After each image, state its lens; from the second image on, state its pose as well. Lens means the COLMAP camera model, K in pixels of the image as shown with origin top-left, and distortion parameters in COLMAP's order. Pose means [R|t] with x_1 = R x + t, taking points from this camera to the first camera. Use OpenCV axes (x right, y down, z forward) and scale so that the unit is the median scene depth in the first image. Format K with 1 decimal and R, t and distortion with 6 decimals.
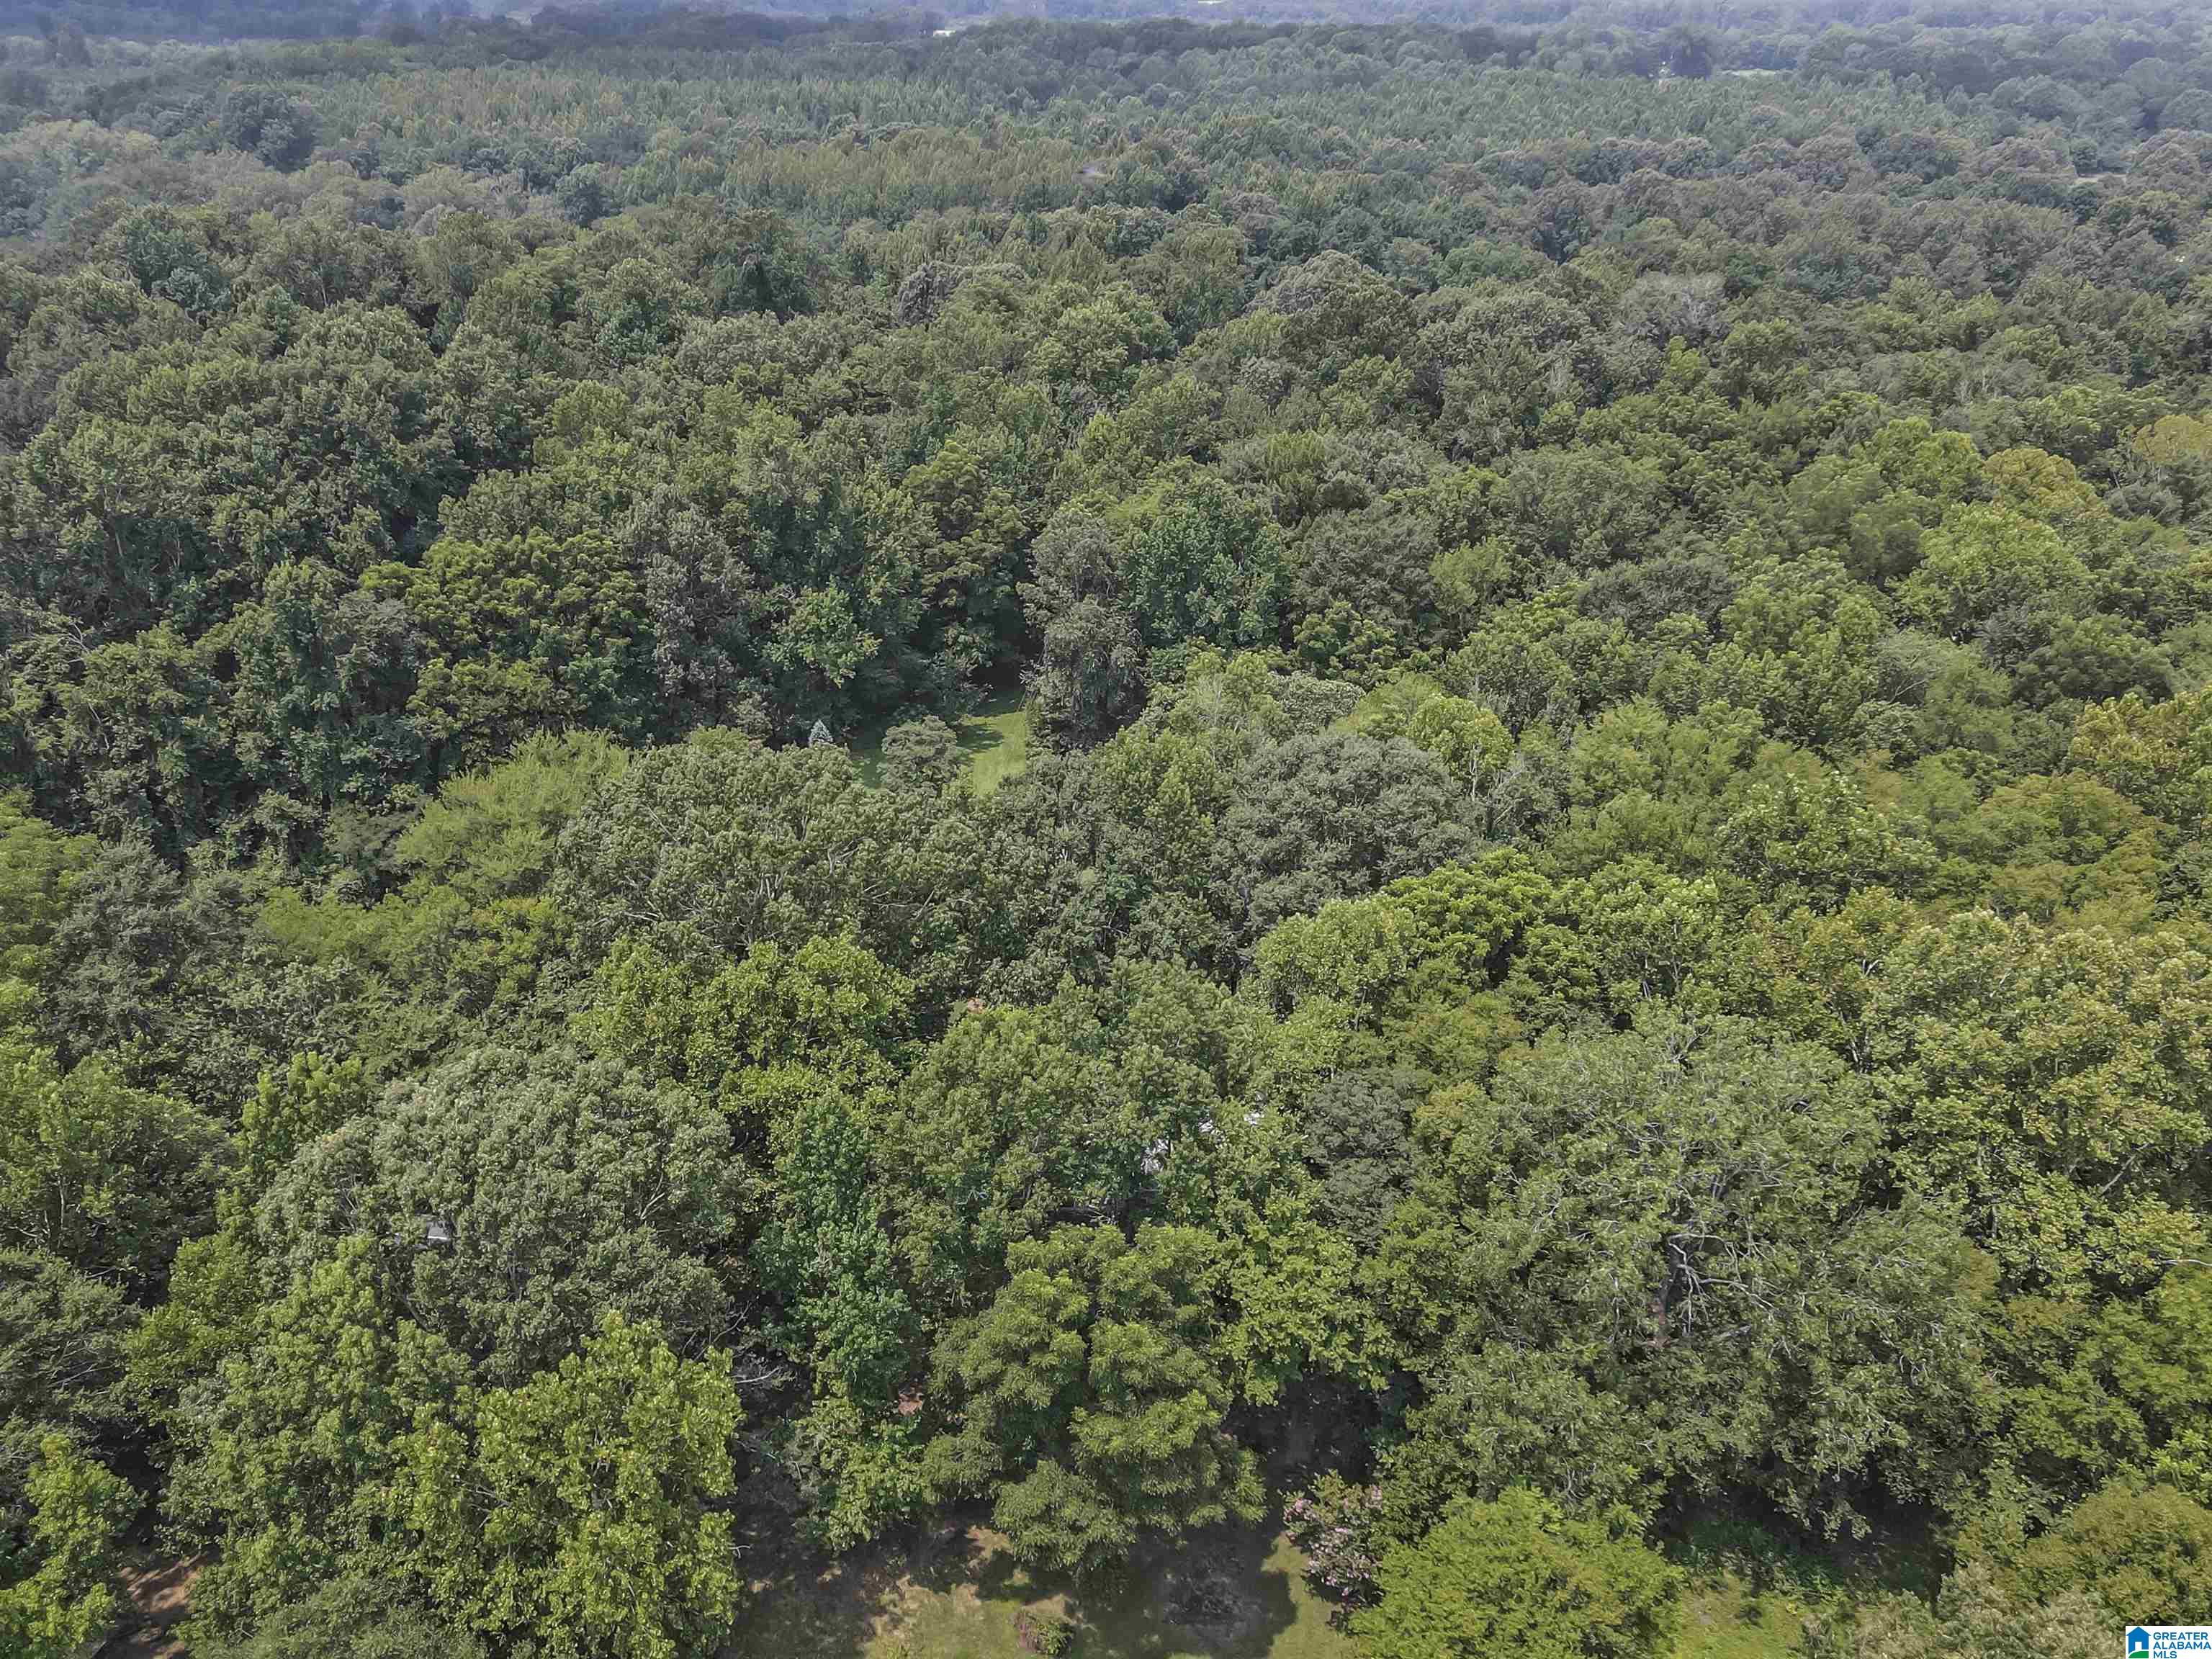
lens RADIAL K [[1753.8, 0, 1089.6], [0, 1753.8, 831.8], [0, 0, 1]] dist [0.002340, 0.003084]
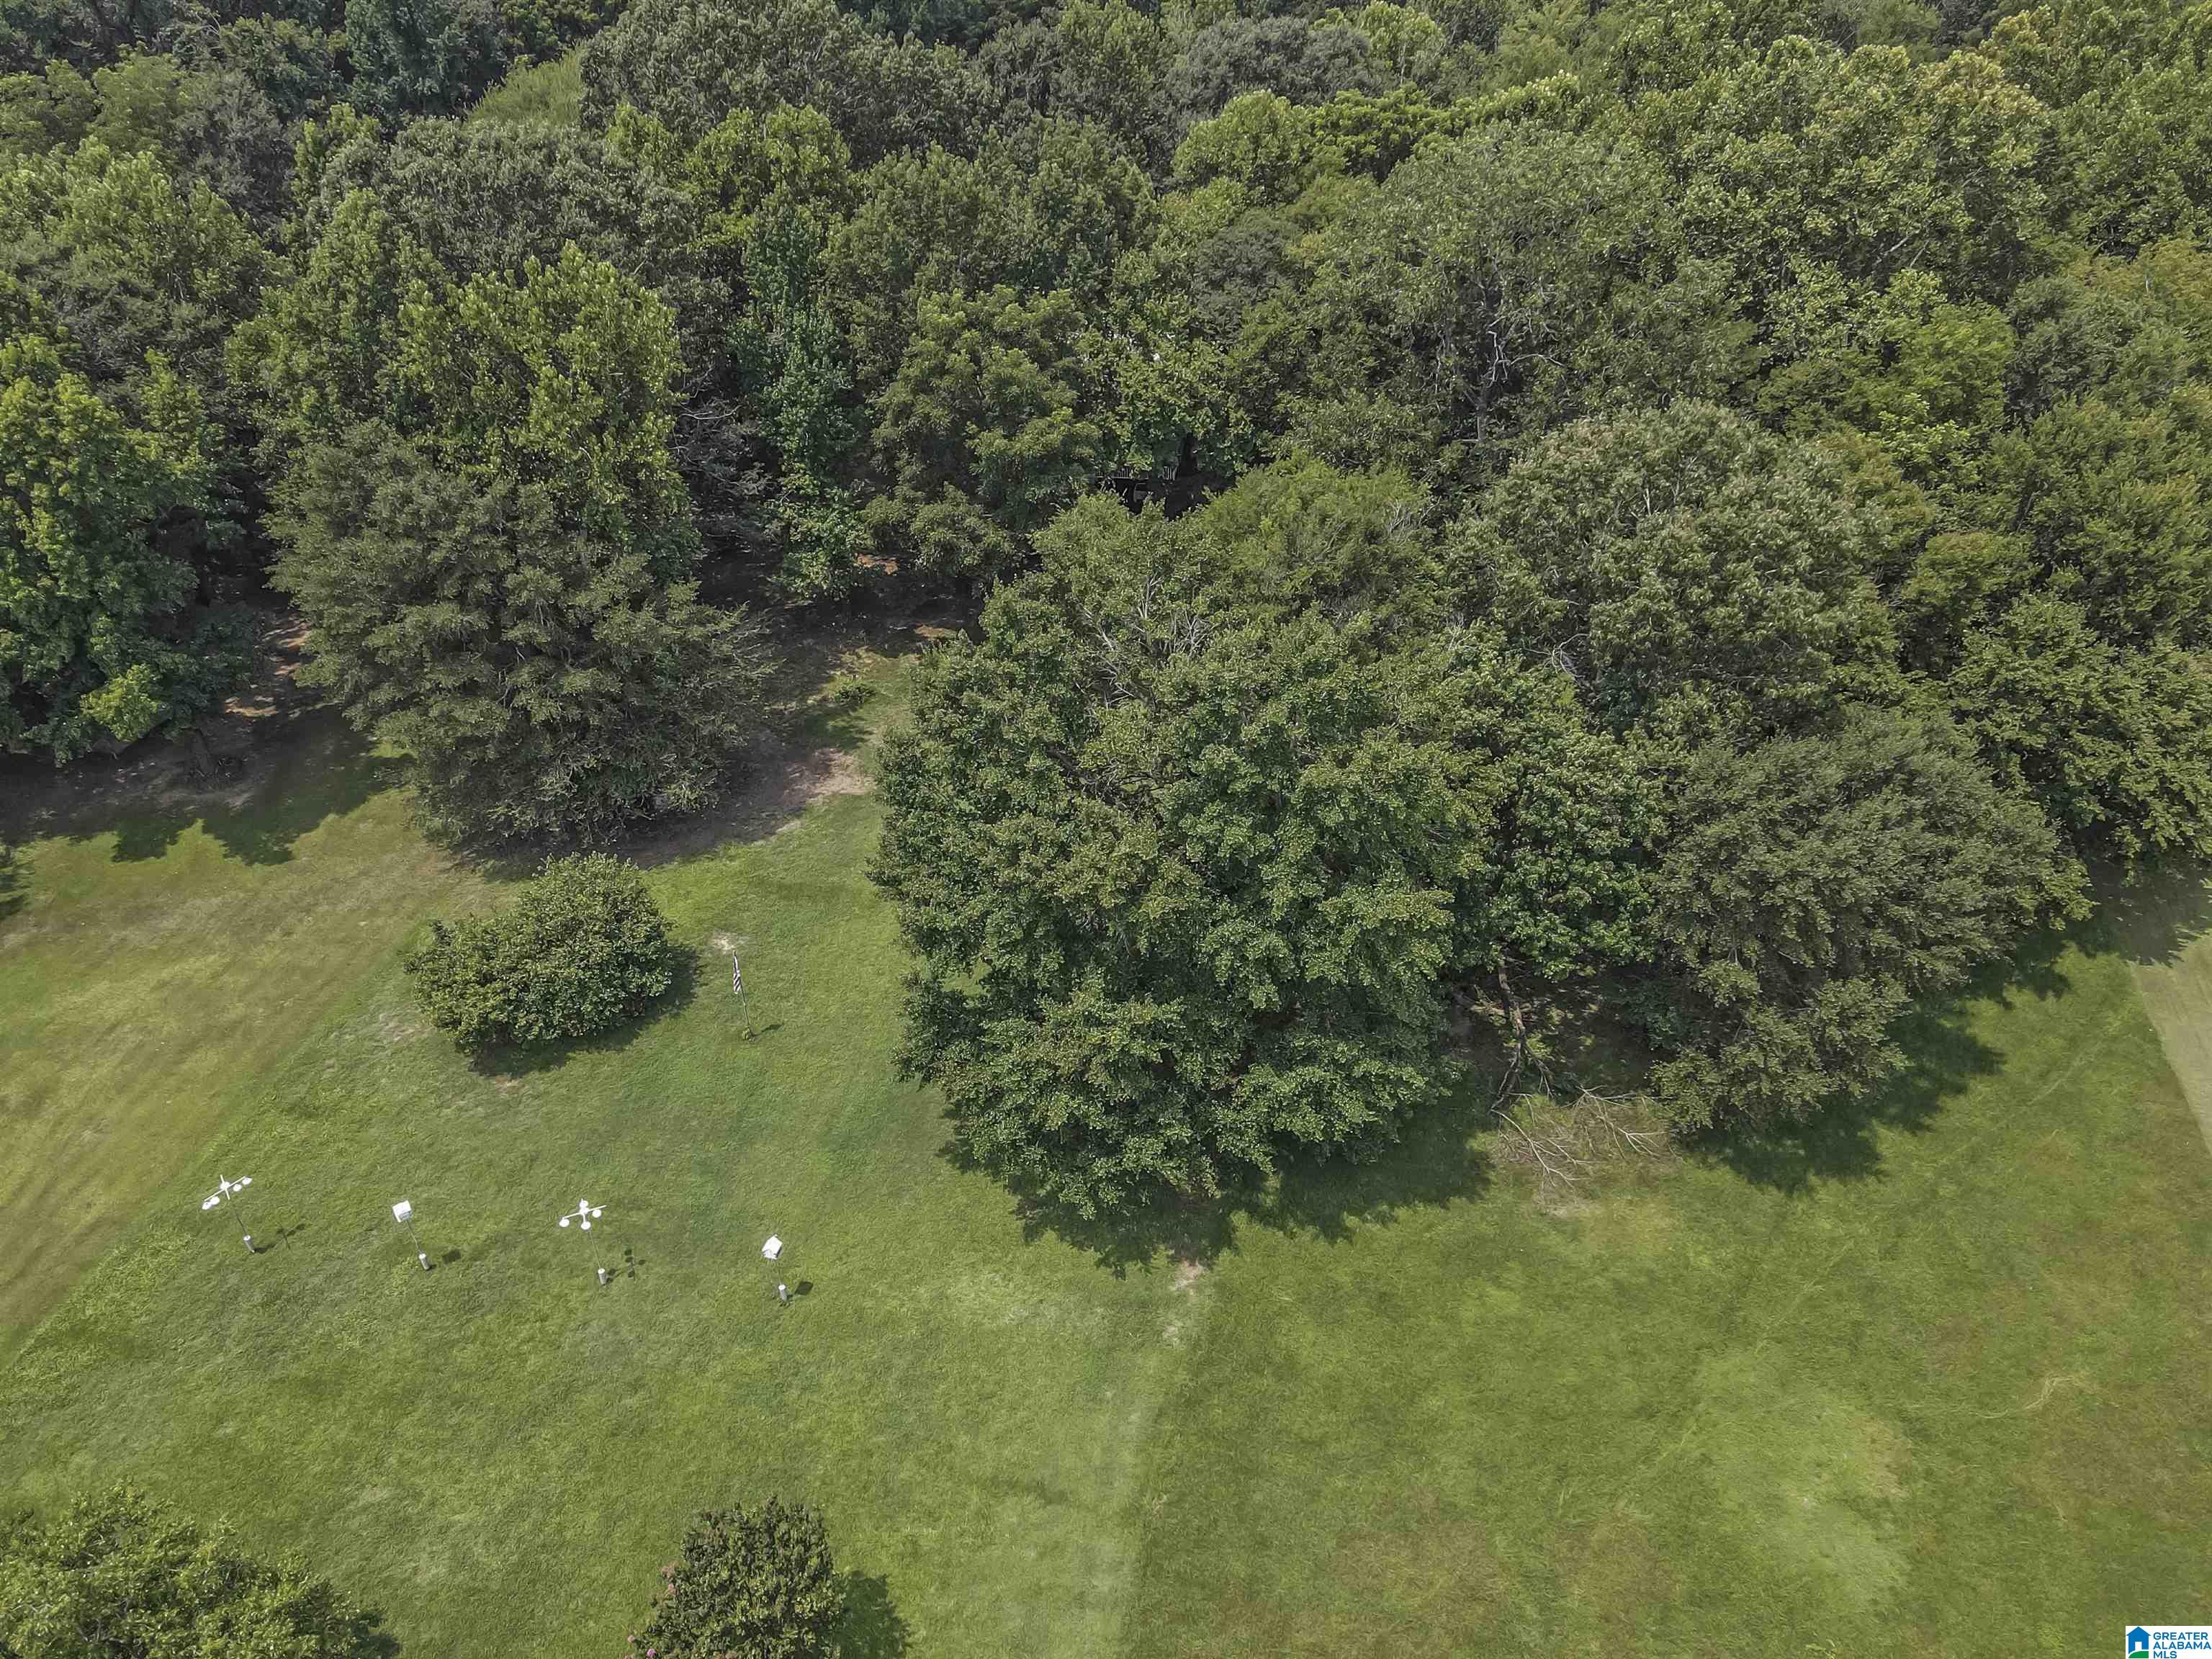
lens RADIAL K [[1650.9, 0, 1106.0], [0, 1650.9, 829.5], [0, 0, 1]] dist [0.010266, -0.003883]
pose [[0.996475, 0.022465, -0.080824, 0.151314], [-0.011093, 0.990302, 0.138487, 0.361970], [0.083152, -0.137102, 0.987061, -0.140280]]
